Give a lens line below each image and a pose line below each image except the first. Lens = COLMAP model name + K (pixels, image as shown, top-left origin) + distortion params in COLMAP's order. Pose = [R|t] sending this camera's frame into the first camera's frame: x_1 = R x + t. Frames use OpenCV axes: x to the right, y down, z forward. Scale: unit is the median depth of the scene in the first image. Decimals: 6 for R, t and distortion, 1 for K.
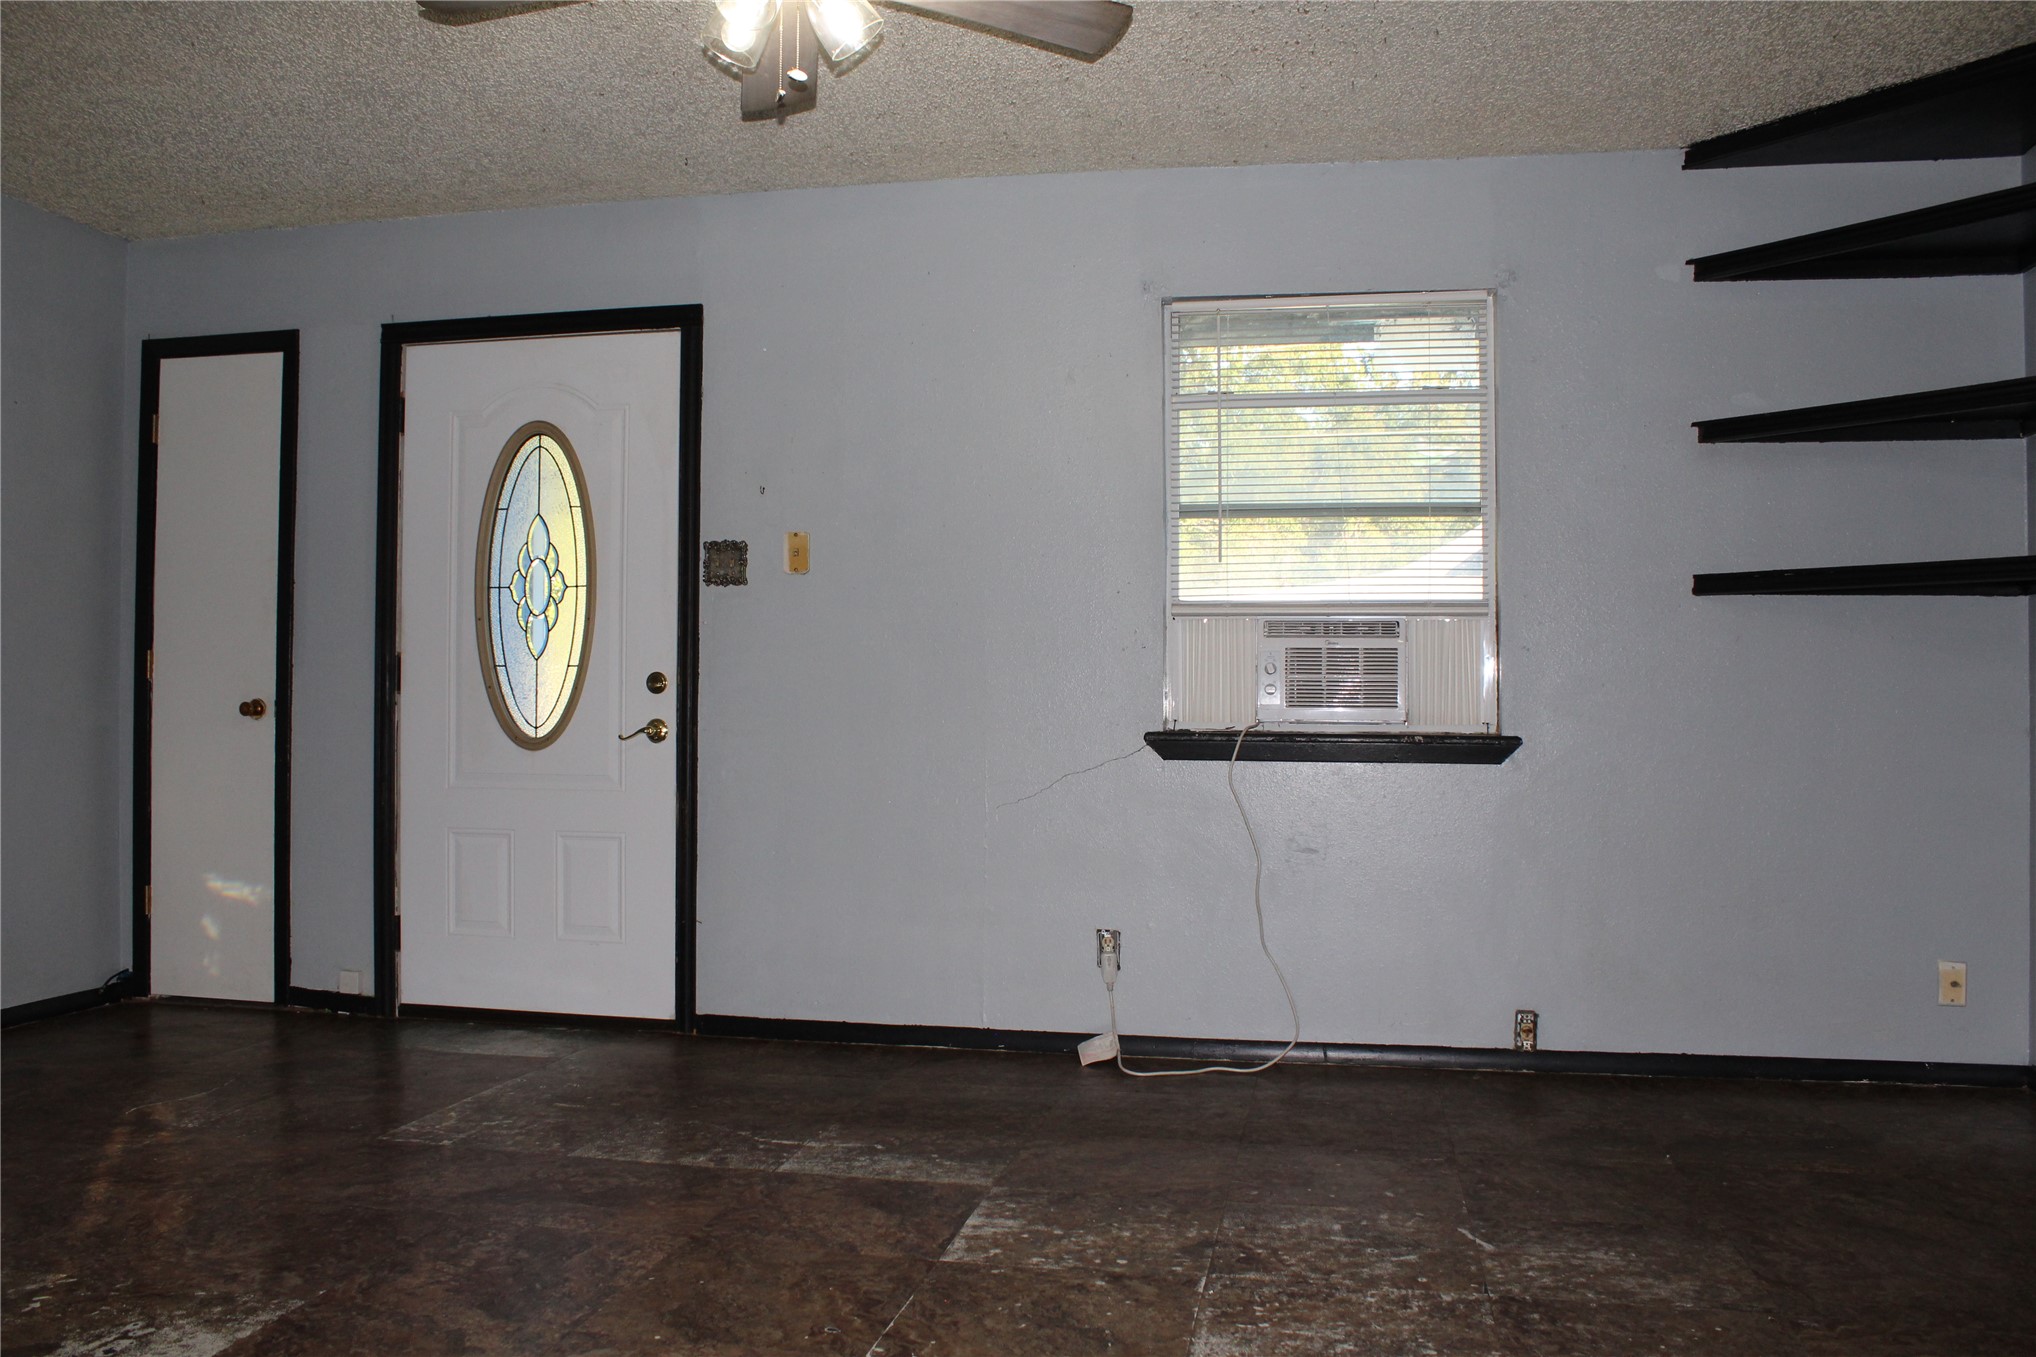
lens RADIAL K [[1703.4, 0, 997.2], [0, 1703.4, 678.0], [0, 0, 1]] dist [-0.167947, 0.149999]
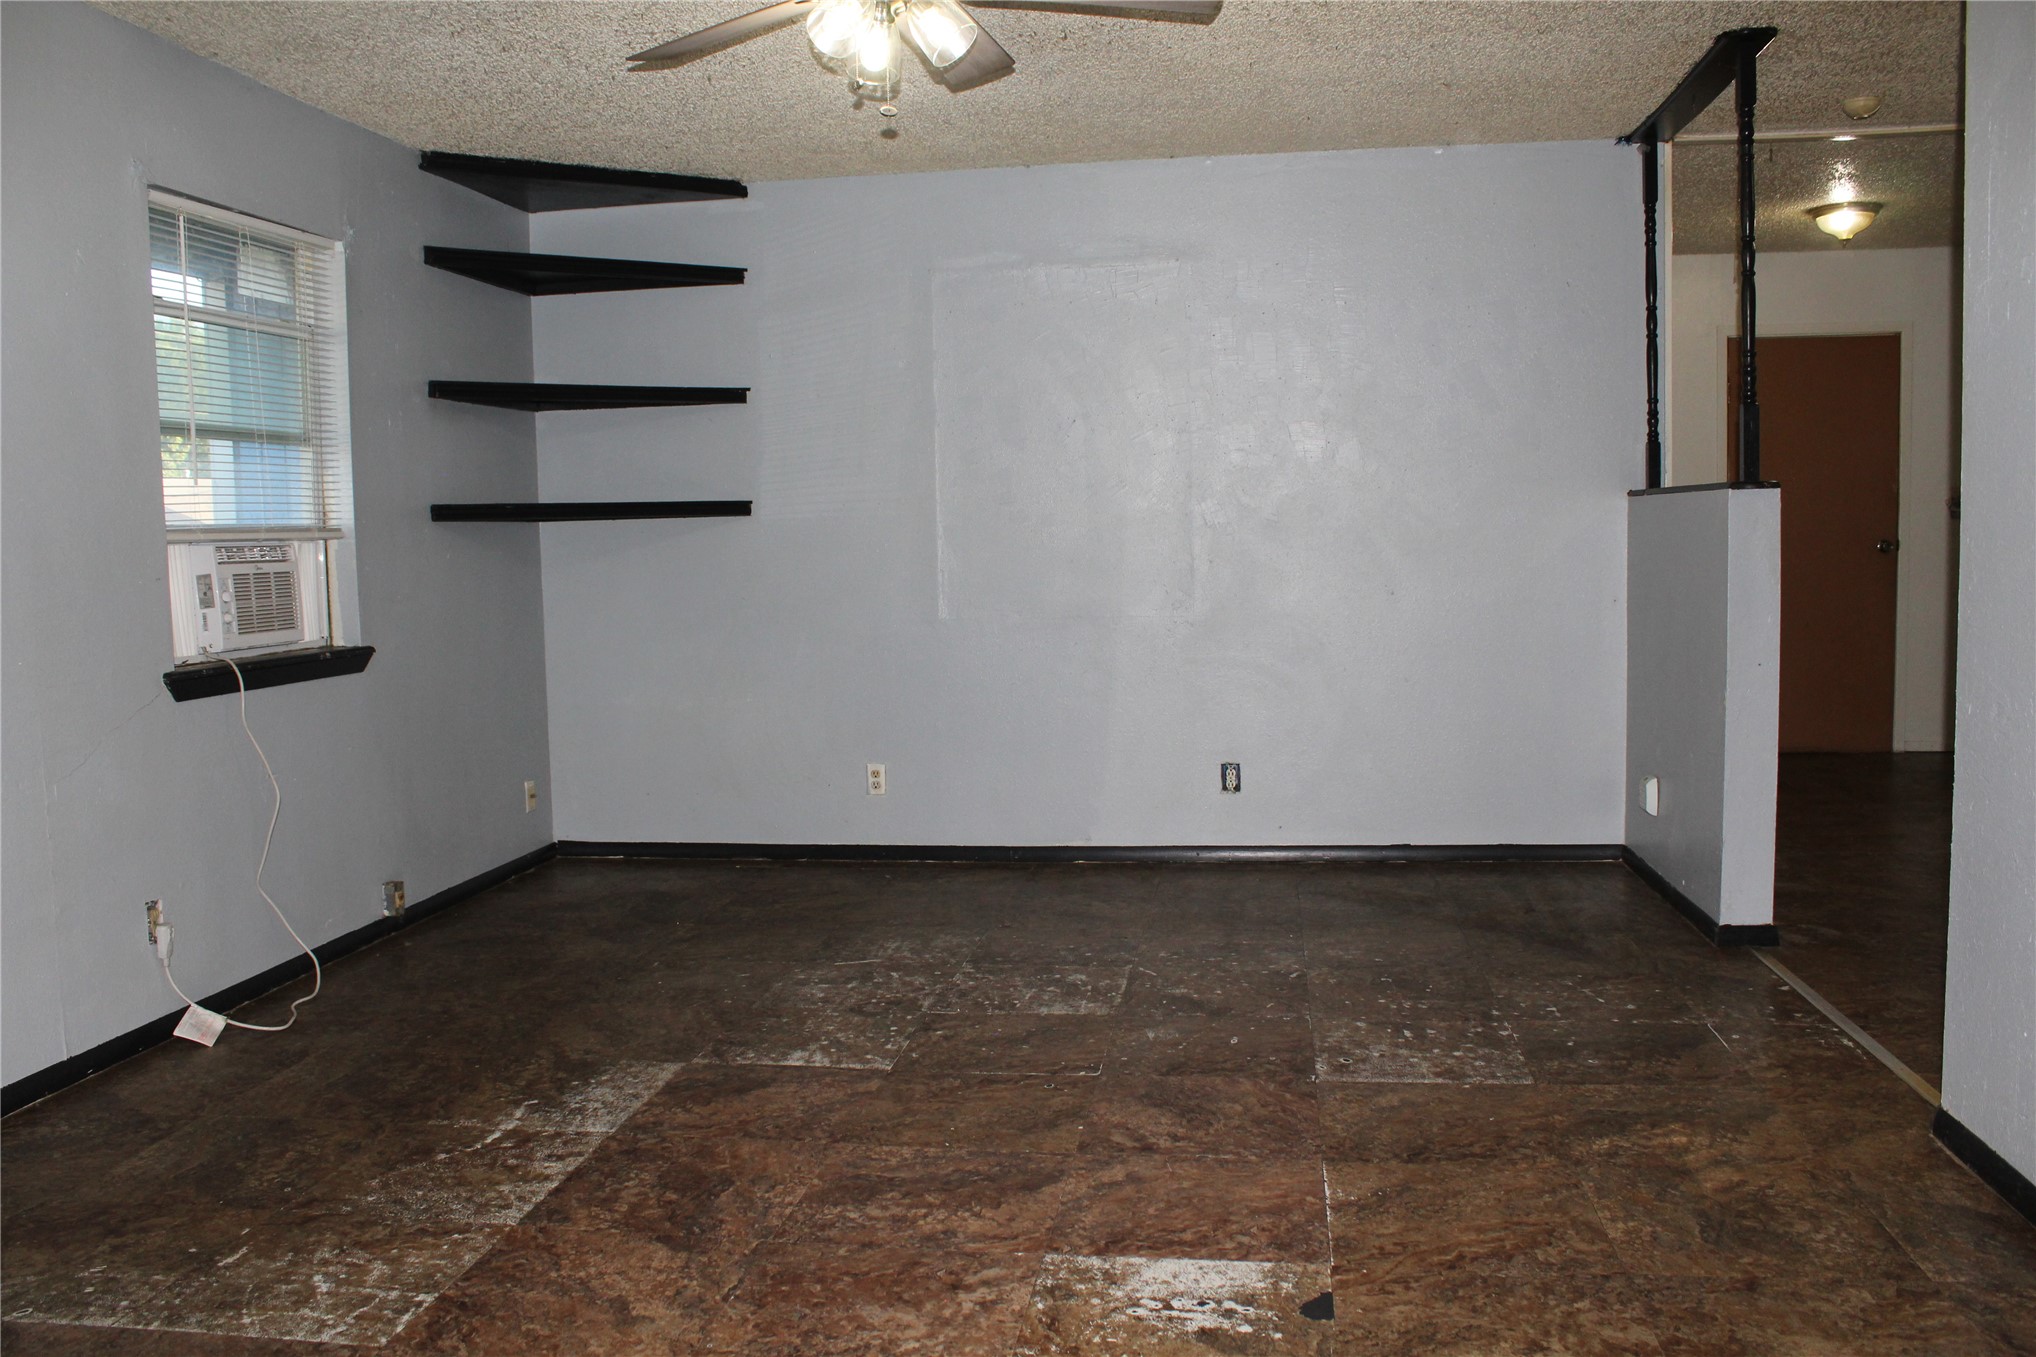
lens RADIAL K [[1703.4, 0, 997.2], [0, 1703.4, 678.0], [0, 0, 1]] dist [-0.167947, 0.149999]
pose [[-0.047724, -0.089797, 0.994816, -1.206698], [0.009415, 0.995866, 0.090343, -0.060330], [-0.998816, 0.013678, -0.046682, 0.910472]]
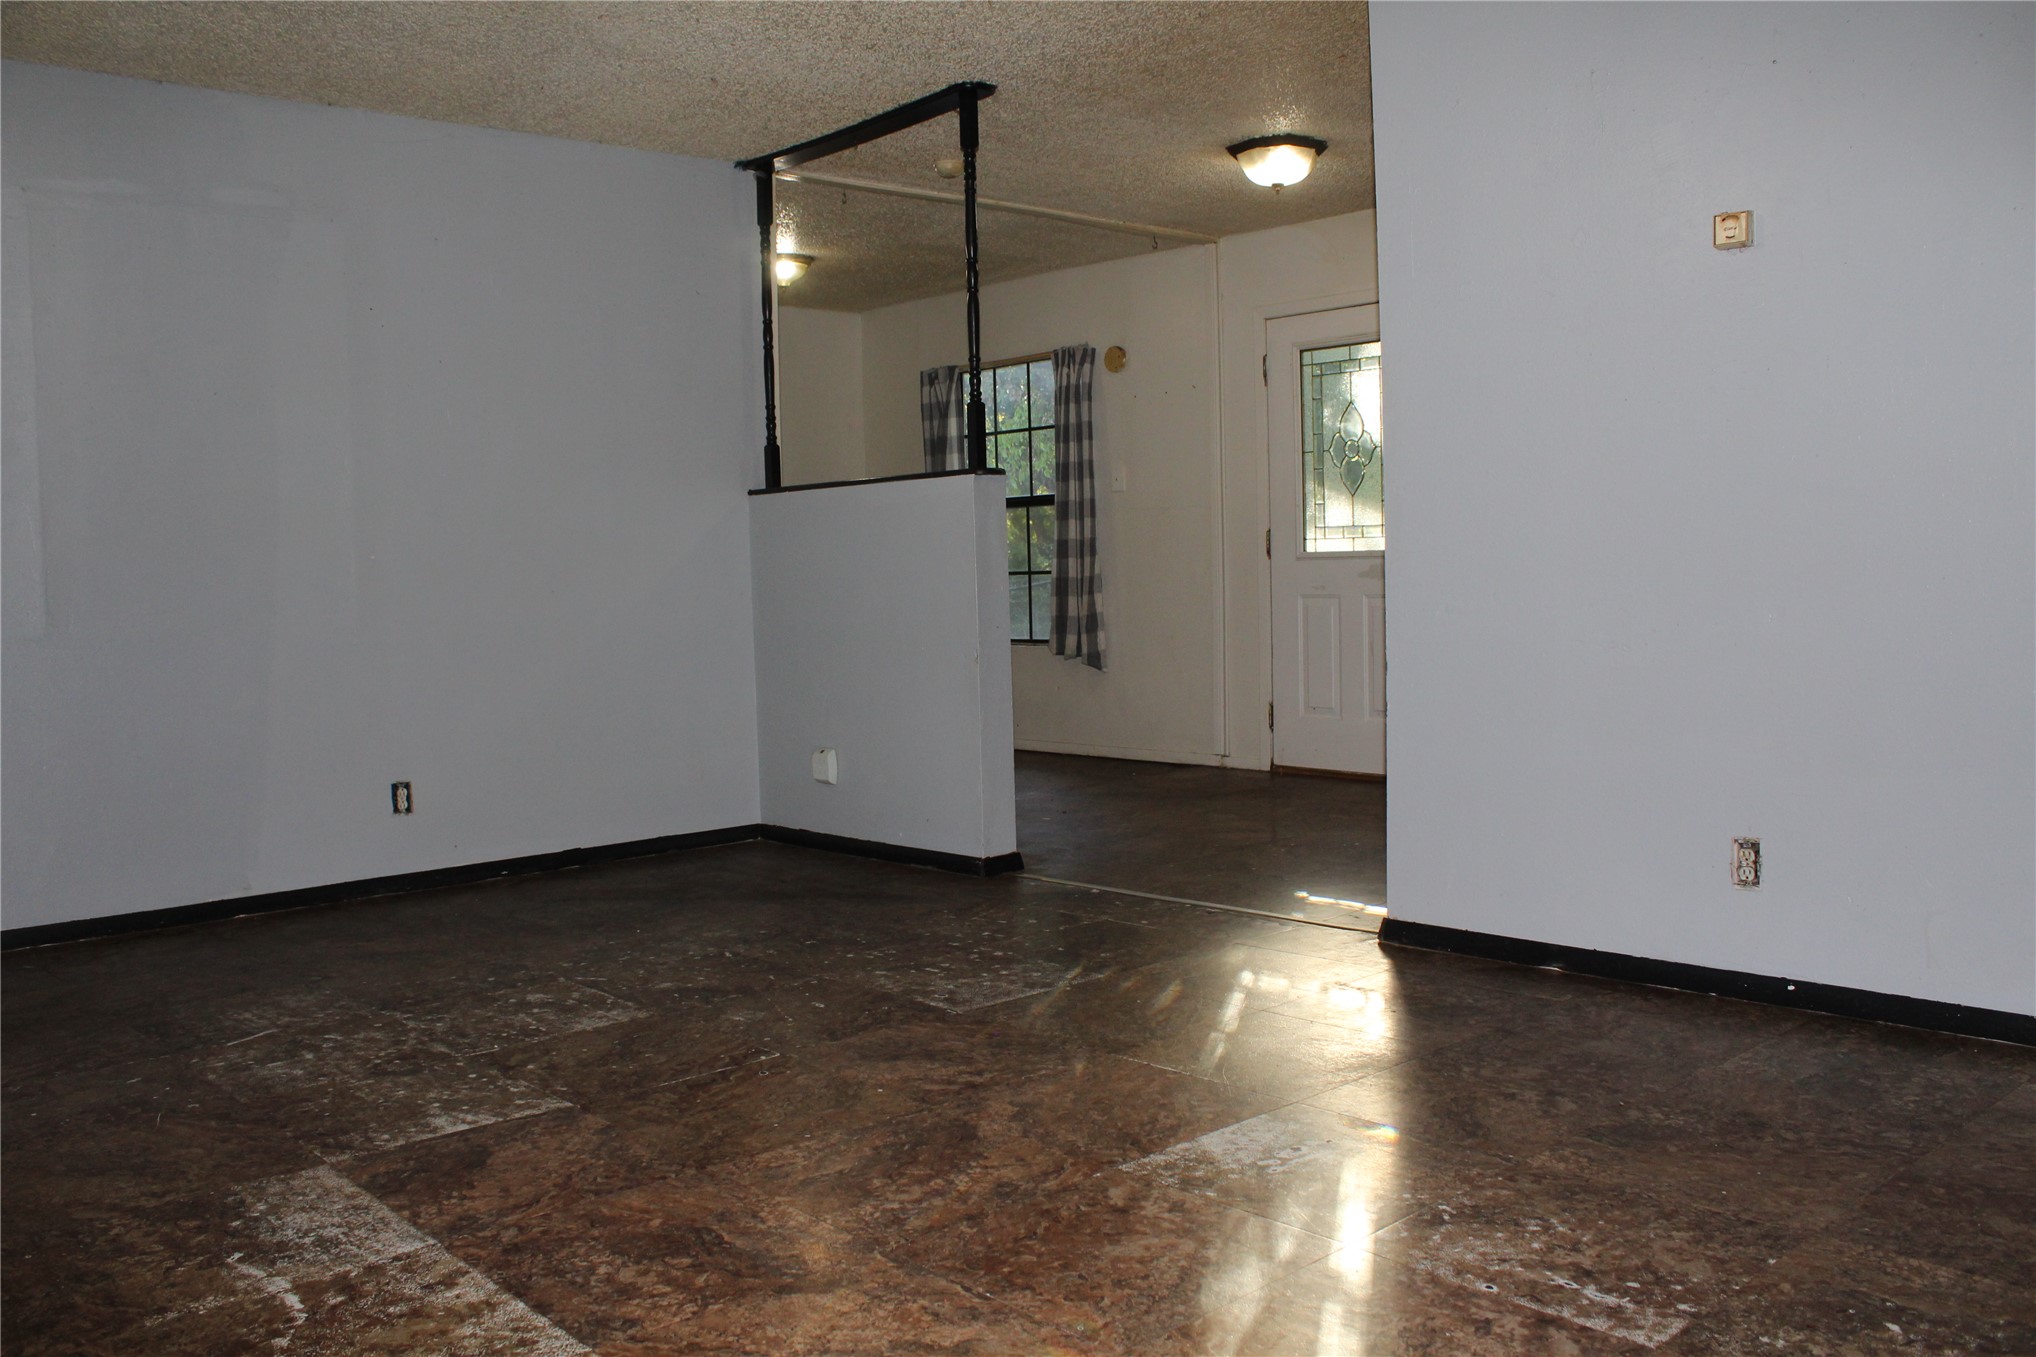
lens RADIAL K [[1703.4, 0, 997.2], [0, 1703.4, 678.0], [0, 0, 1]] dist [-0.167947, 0.149999]
pose [[-0.801774, -0.020037, 0.597291, -0.820233], [0.016322, 0.998331, 0.055401, 0.021654], [-0.597405, 0.054169, -0.800108, 1.563547]]
